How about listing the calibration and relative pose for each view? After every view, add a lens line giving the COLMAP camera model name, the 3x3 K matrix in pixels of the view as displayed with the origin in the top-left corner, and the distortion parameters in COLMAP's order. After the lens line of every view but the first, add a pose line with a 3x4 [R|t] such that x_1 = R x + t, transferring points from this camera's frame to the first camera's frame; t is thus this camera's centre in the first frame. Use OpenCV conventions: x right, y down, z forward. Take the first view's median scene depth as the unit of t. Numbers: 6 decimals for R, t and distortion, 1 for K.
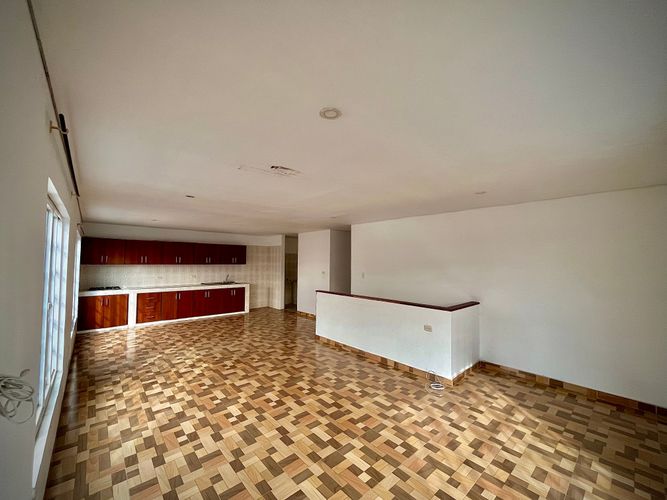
lens RADIAL K [[269.4, 0, 328.6], [0, 269.4, 249.8], [0, 0, 1]] dist [-0.006794, 0.001483]
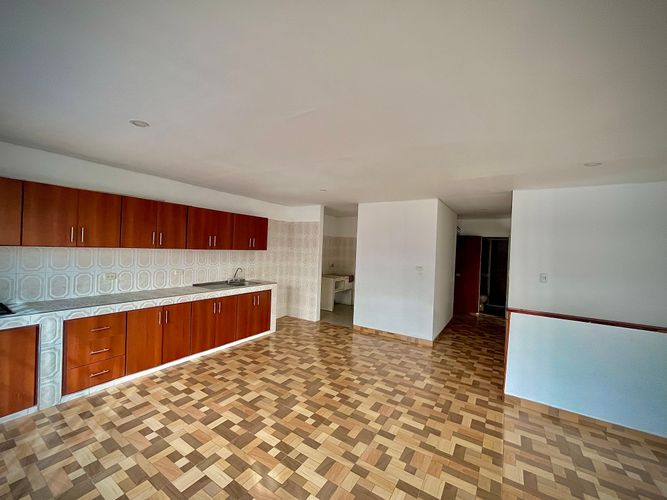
lens RADIAL K [[269.4, 0, 330.1], [0, 269.4, 241.0], [0, 0, 1]] dist [-0.006794, 0.001483]
pose [[0.960437, 0.034877, 0.276306, -0.326089], [-0.043067, 0.998793, 0.023628, 0.012771], [-0.275148, -0.034593, 0.960779, 0.372118]]
